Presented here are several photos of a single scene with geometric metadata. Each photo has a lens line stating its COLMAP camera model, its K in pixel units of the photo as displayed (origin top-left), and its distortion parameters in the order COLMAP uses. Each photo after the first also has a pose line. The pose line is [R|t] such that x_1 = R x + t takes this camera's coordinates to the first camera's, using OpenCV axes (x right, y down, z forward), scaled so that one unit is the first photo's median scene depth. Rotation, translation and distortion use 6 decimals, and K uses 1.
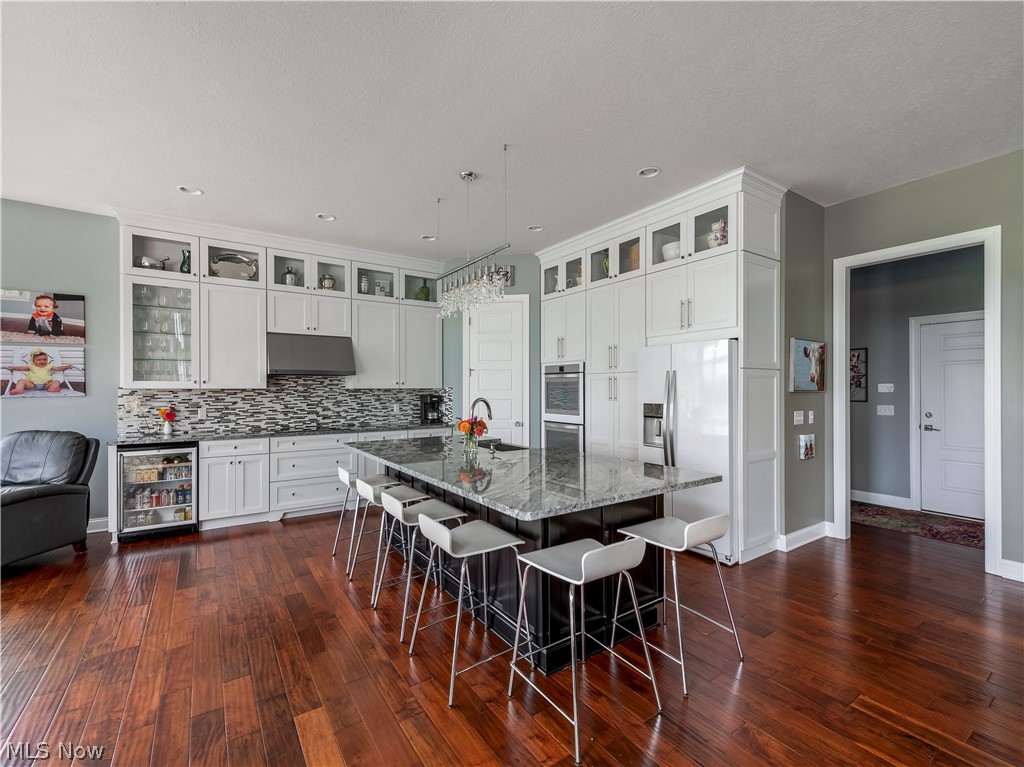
lens RADIAL K [[469.8, 0, 548.2], [0, 469.8, 384.8], [0, 0, 1]] dist [0.008862, -0.006435]
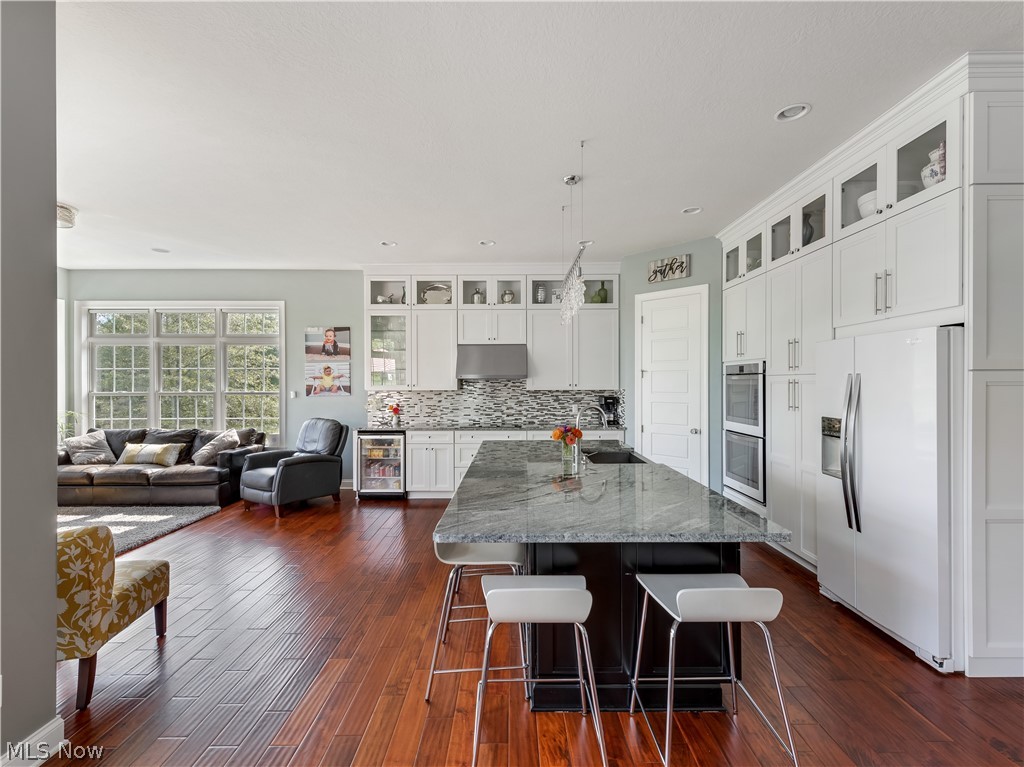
lens RADIAL K [[469.8, 0, 515.8], [0, 469.8, 381.1], [0, 0, 1]] dist [0.008862, -0.006435]
pose [[0.805041, 0.000774, -0.593219, 0.270652], [0.002593, 0.999985, 0.004824, -0.023738], [0.593214, -0.005422, 0.805026, 0.114260]]
